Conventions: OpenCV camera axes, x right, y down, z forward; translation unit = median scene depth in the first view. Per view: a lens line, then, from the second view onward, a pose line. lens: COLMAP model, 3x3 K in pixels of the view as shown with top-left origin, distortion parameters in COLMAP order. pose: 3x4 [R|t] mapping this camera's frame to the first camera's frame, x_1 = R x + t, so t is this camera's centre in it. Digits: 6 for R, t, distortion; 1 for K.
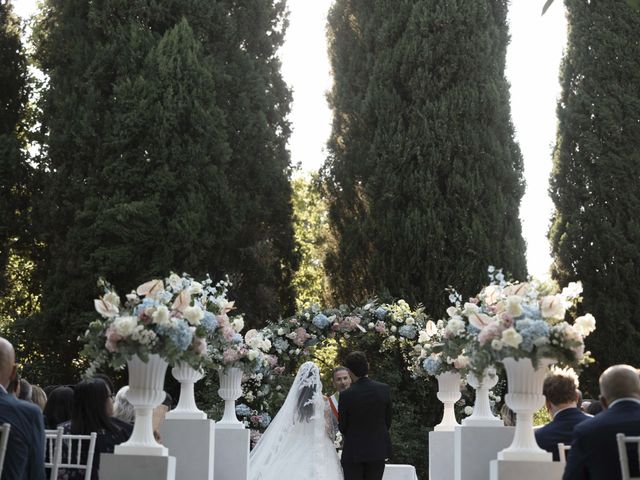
lens RADIAL K [[1546.0, 0, 320.0], [0, 1546.0, 240.0], [0, 0, 1]] dist [0.139813, 0.757842]
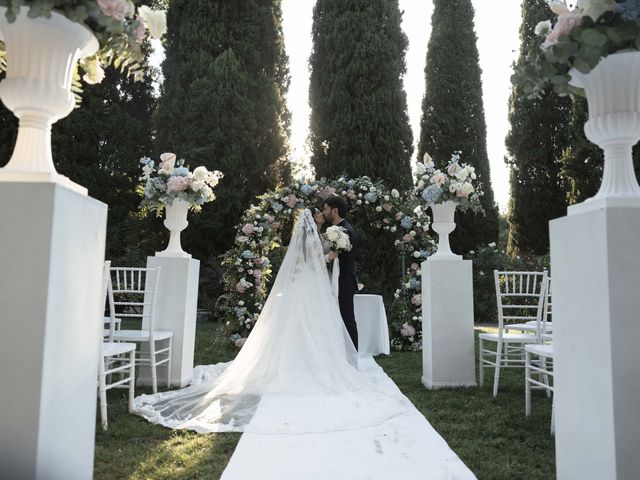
lens RADIAL K [[524.5, 0, 320.0], [0, 524.5, 240.0], [0, 0, 1]] dist [0.002235, -0.000644]
pose [[0.999516, 0.004020, 0.030862, -0.001839], [-0.005173, 0.999288, 0.037383, 0.078538], [-0.030689, -0.037524, 0.998824, 0.533595]]
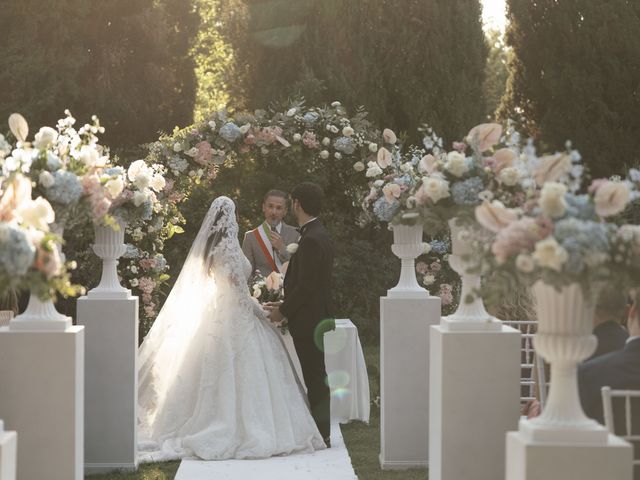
lens RADIAL K [[1695.1, 0, 310.2], [0, 1695.1, 240.4], [0, 0, 1]] dist [0.060309, 0.553447]
pose [[0.998570, -0.013734, 0.051663, -0.003973], [0.005409, 0.987434, 0.157938, -0.025712], [-0.053183, -0.157433, 0.986097, 0.171081]]
